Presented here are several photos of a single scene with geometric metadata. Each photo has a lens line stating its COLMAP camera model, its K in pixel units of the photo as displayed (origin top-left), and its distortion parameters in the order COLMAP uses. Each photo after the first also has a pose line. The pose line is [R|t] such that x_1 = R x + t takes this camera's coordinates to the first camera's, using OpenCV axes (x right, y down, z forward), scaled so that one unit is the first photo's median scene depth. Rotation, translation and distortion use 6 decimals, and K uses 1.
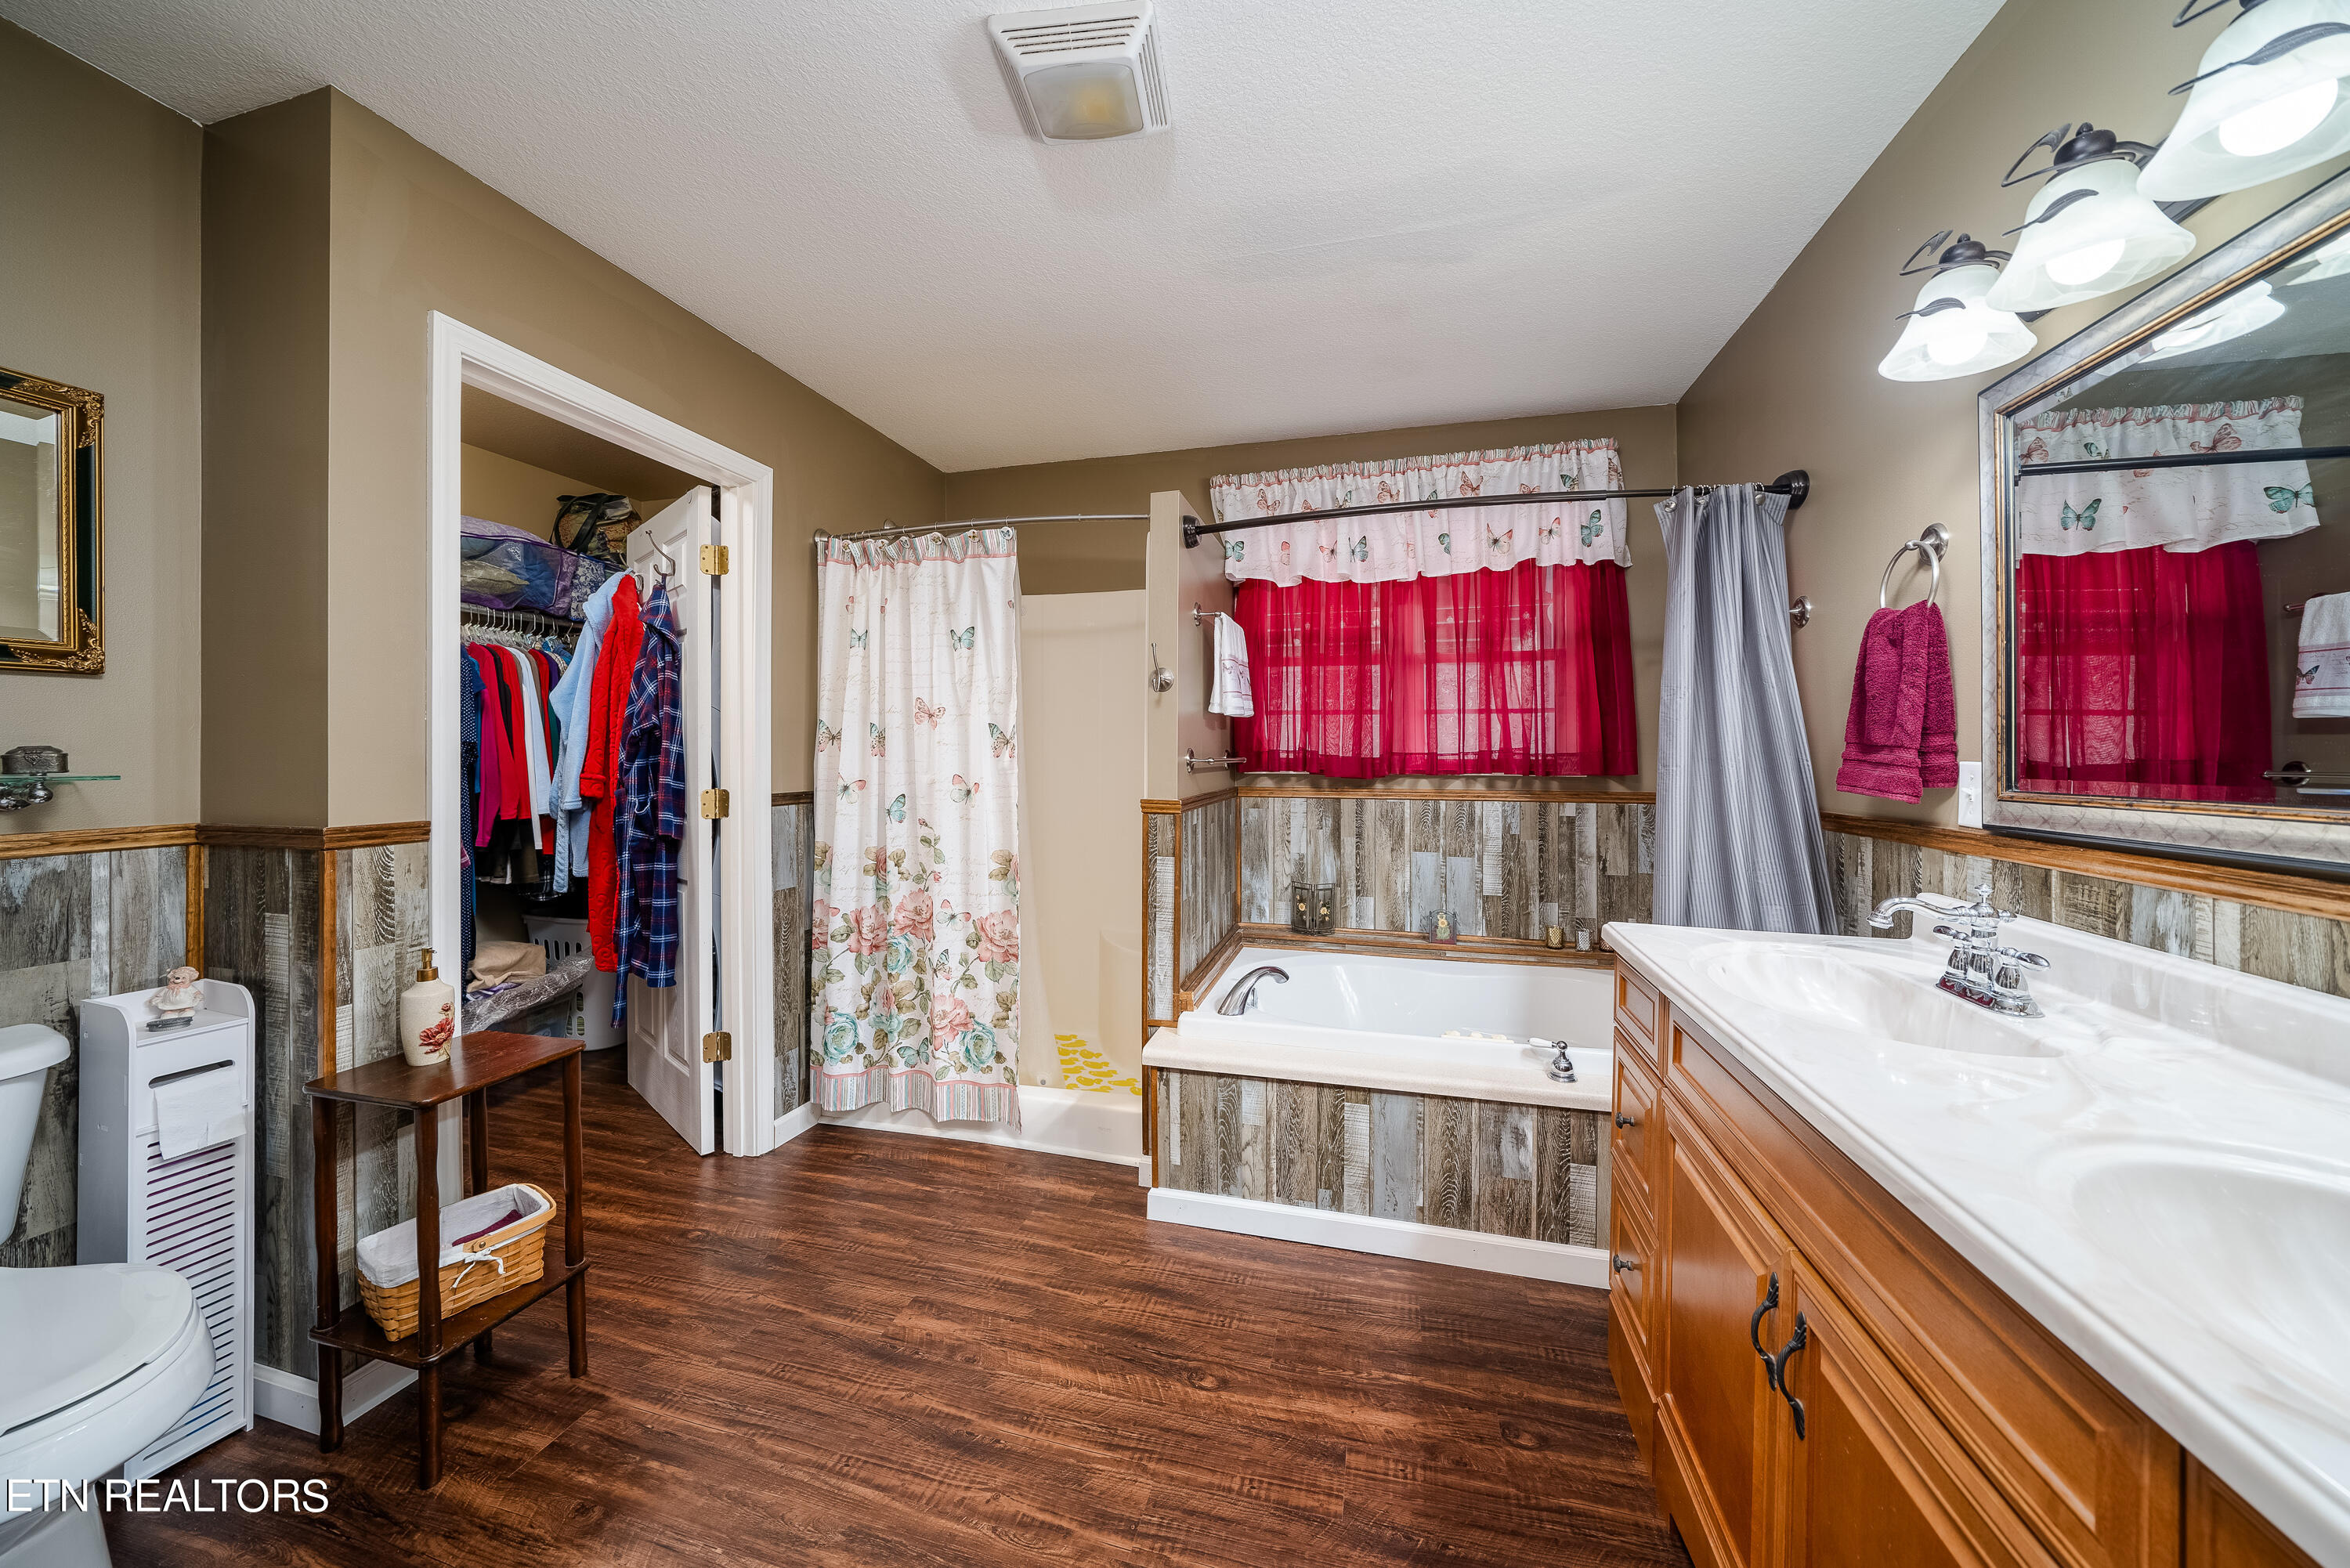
lens RADIAL K [[812.9, 0, 1176.3], [0, 812.9, 750.5], [0, 0, 1]] dist [-0.011214, -0.000005]
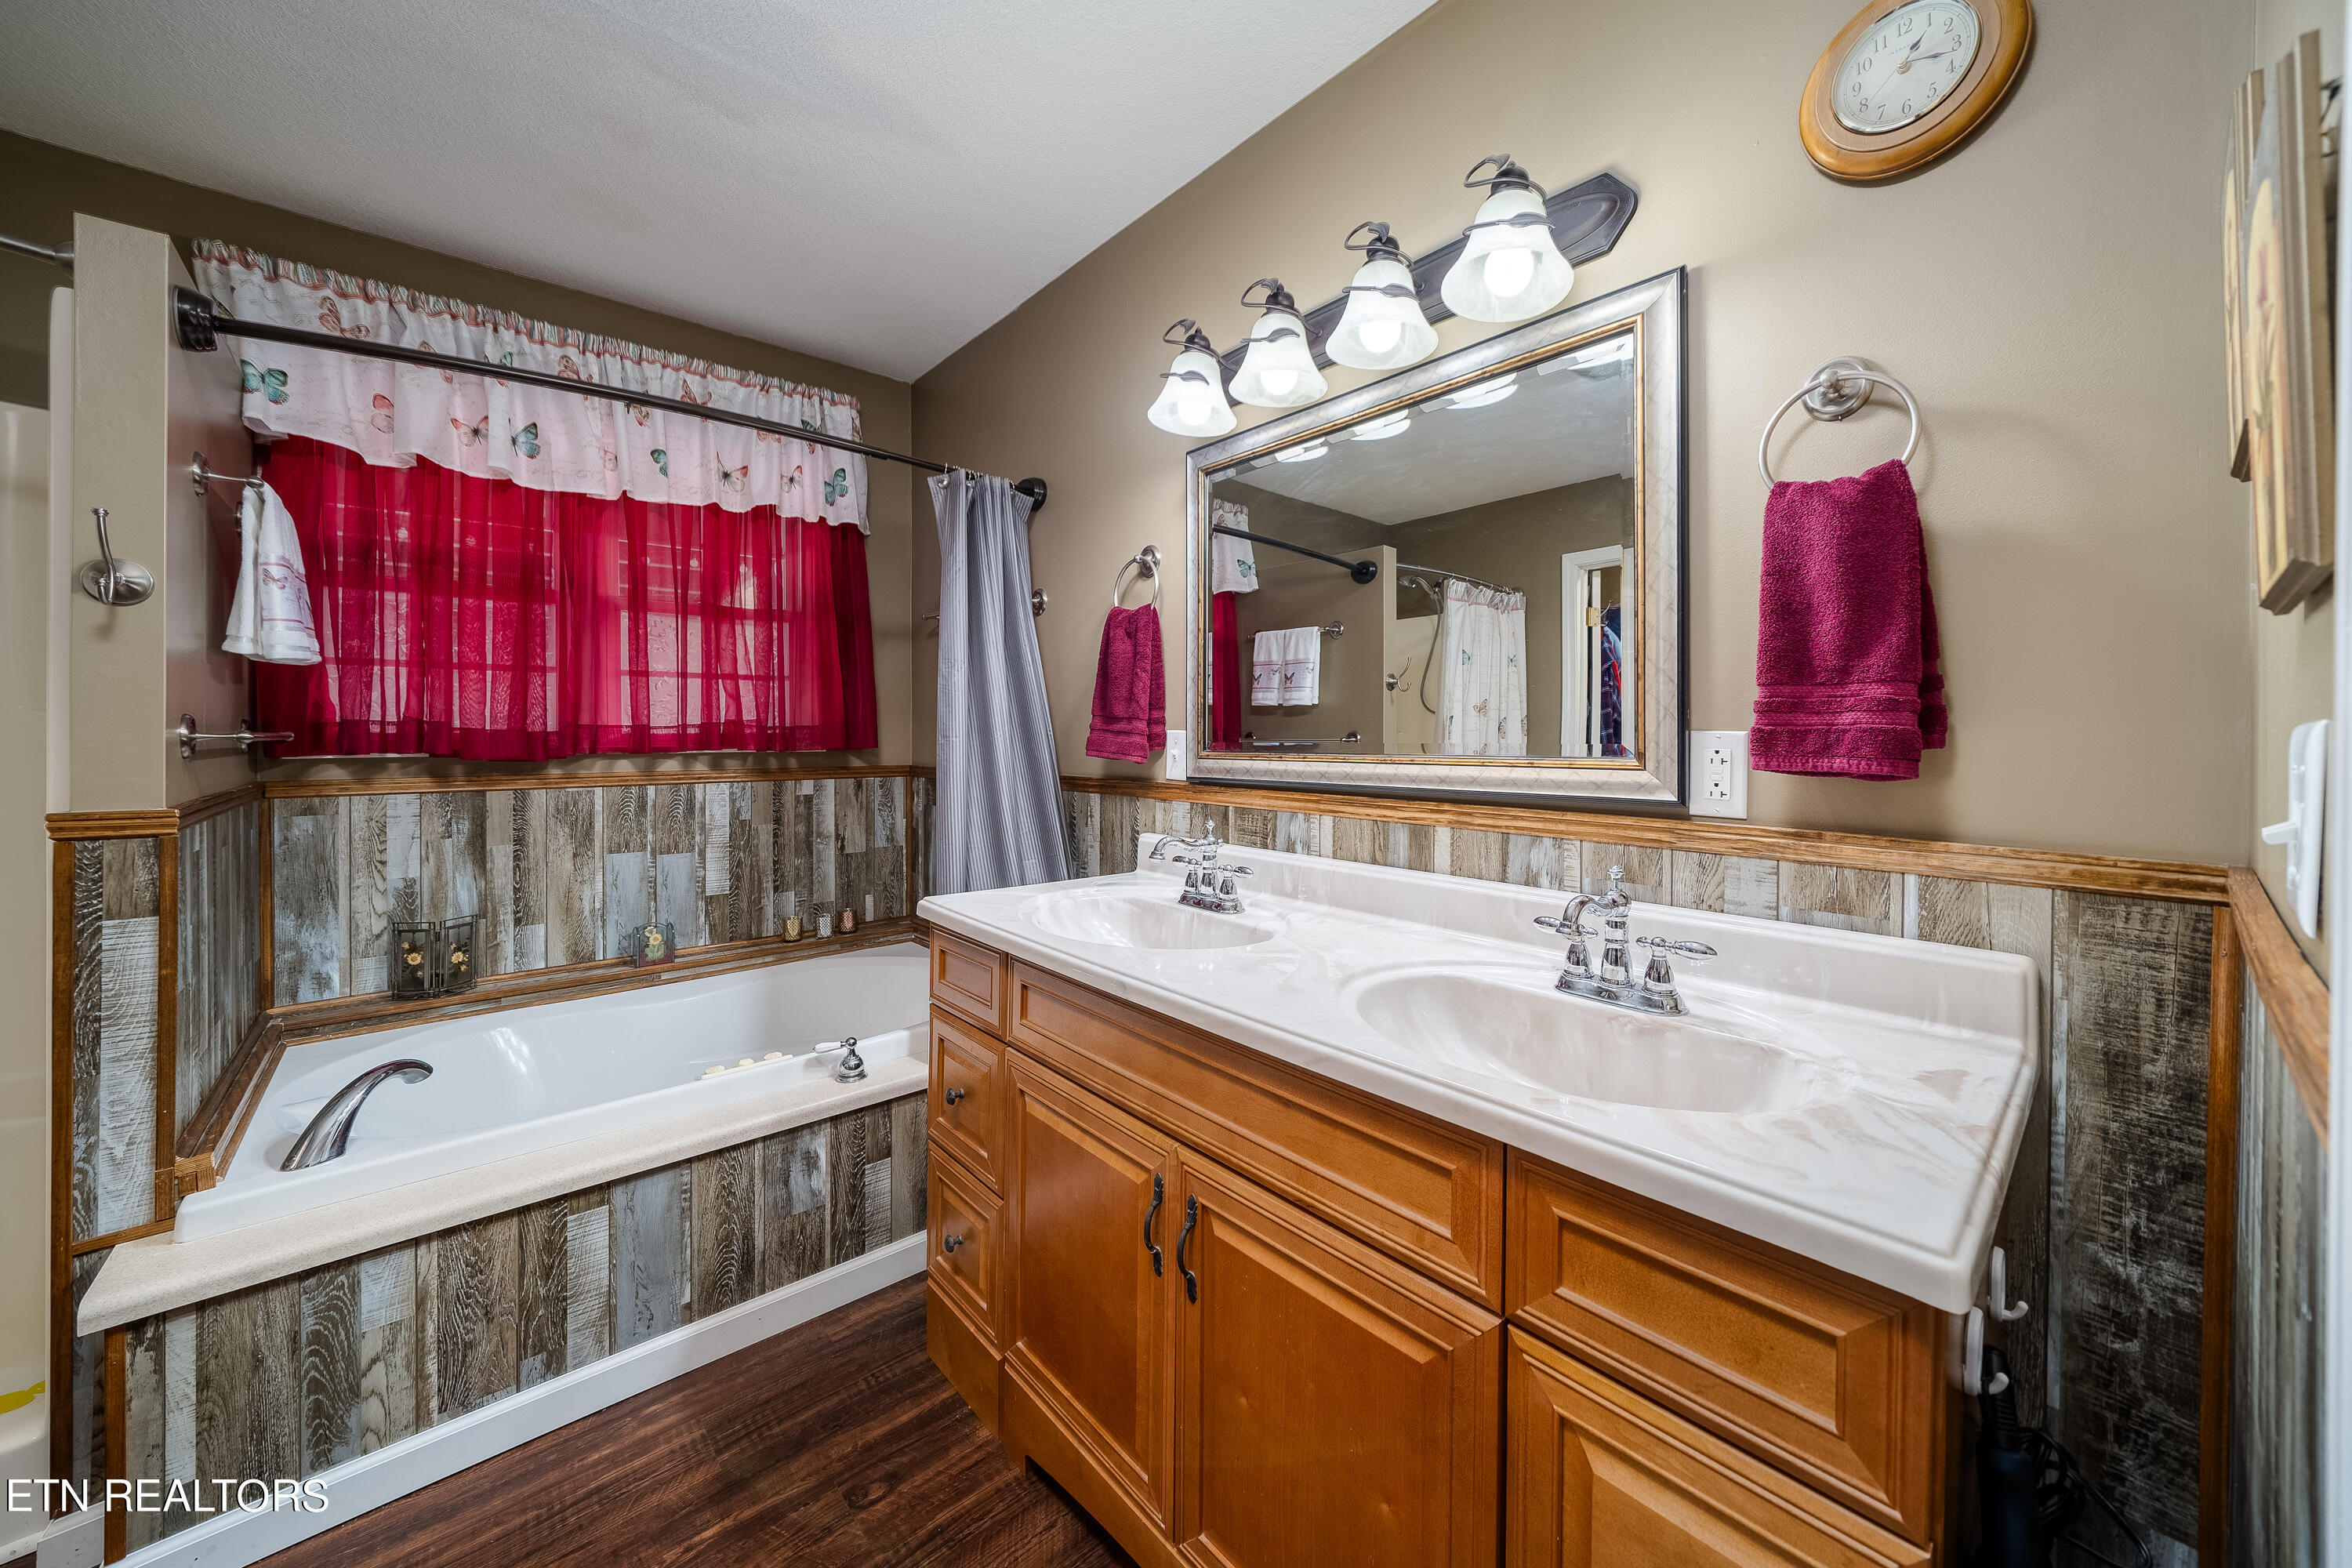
lens RADIAL K [[849.1, 0, 1220.6], [0, 849.1, 732.7], [0, 0, 1]] dist [-0.011221, 0.002067]
pose [[0.540791, -0.004285, 0.841146, -0.089706], [-0.000994, 0.999983, 0.005734, 0.006263], [-0.841156, -0.003937, 0.540778, 0.113077]]
